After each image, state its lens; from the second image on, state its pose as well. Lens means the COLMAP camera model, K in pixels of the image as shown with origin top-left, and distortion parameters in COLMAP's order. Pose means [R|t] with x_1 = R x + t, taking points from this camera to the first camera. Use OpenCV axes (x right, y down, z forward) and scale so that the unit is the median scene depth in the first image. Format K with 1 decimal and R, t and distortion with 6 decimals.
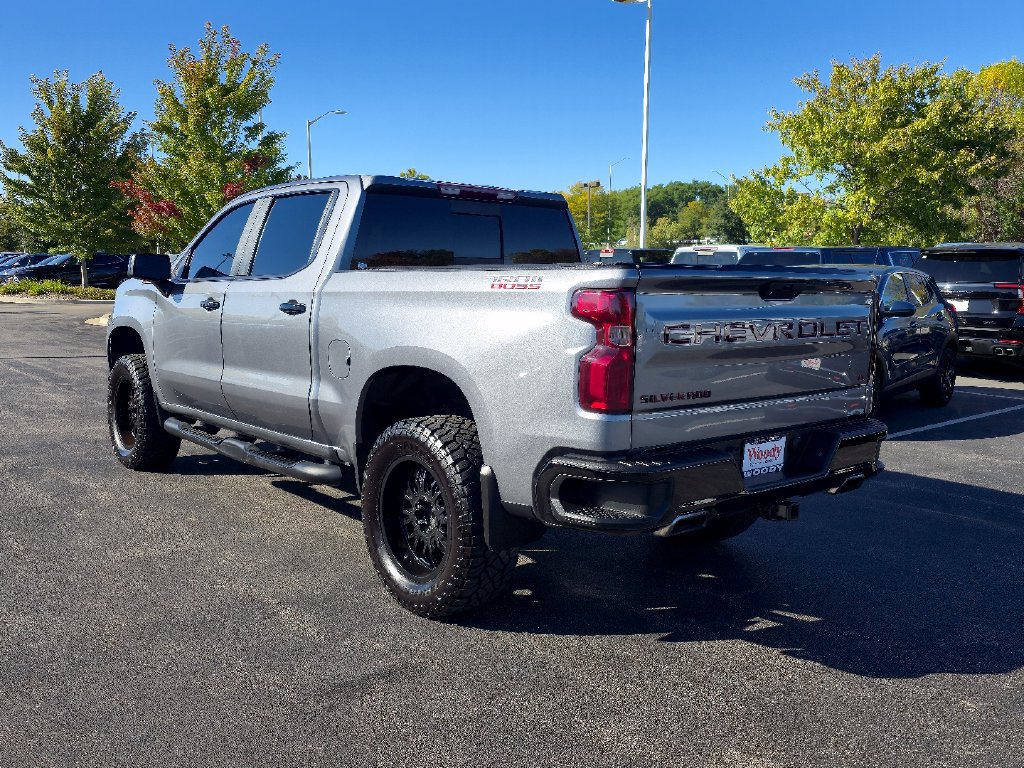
lens RADIAL K [[960.0, 0, 497.1], [0, 960.0, 385.8], [0, 0, 1]] dist [0.034559, 0.006138]
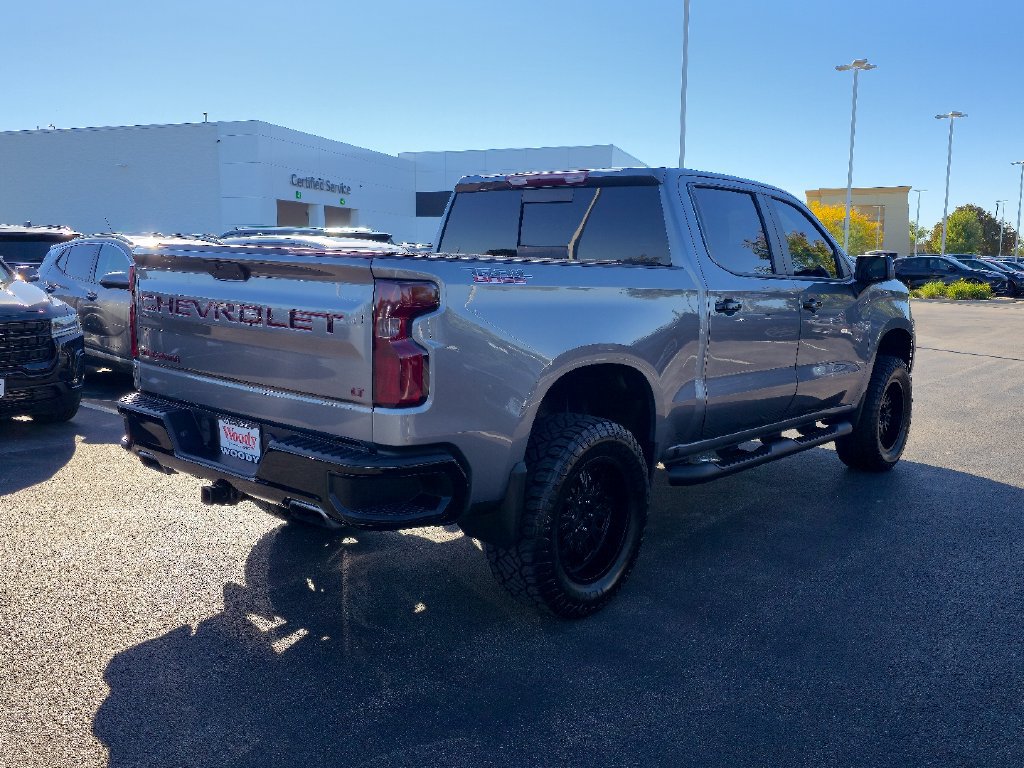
lens RADIAL K [[954.3, 0, 558.5], [0, 954.3, 396.3], [0, 0, 1]] dist [0.048421, 0.002568]
pose [[0.168205, 0.135928, -0.976335, 0.430300], [-0.136196, 0.984153, 0.113552, -0.042245], [0.976298, 0.113873, 0.184052, 0.382539]]
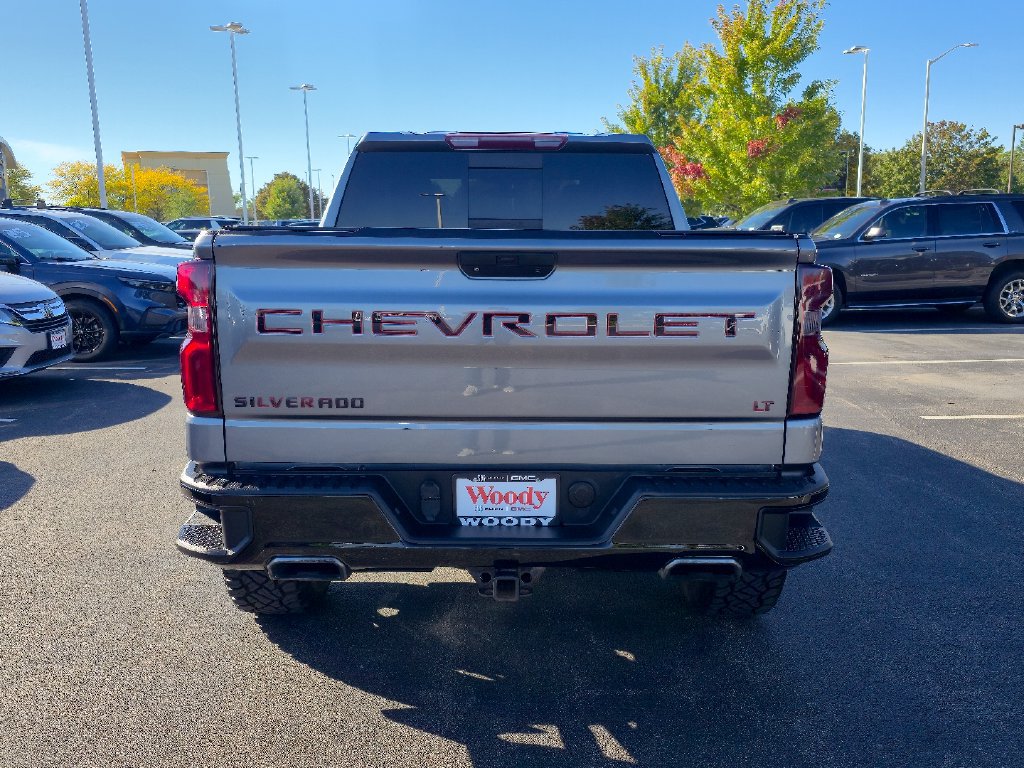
lens RADIAL K [[923.0, 0, 512.0], [0, 923.0, 384.0], [0, 0, 1]] dist [0.077144, -0.004724]
pose [[0.769679, 0.094061, -0.631464, 0.234846], [-0.065098, 0.995495, 0.068939, -0.019621], [0.635104, -0.011953, 0.772334, 0.163651]]
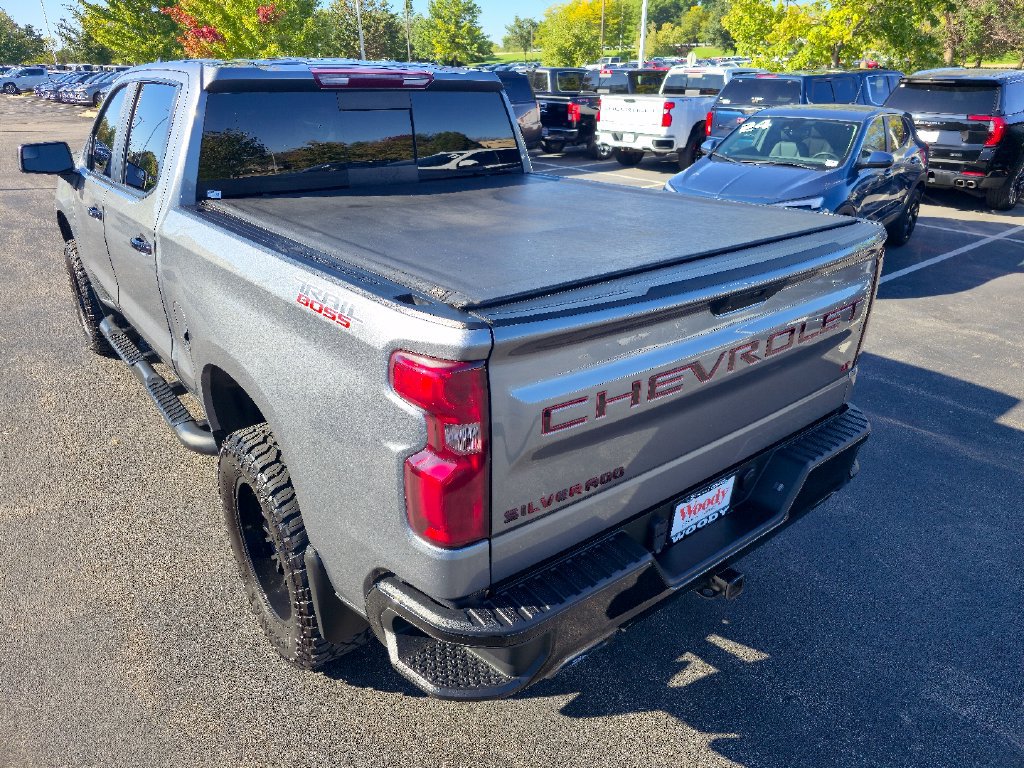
lens RADIAL K [[707.0, 0, 512.0], [0, 707.0, 384.0], [0, 0, 1]] dist [0.002548, -0.002601]
pose [[0.999464, 0.002258, -0.032674, 0.049285], [0.007637, 0.954046, 0.299564, -0.061024], [0.031849, -0.299653, 0.953516, 0.171393]]
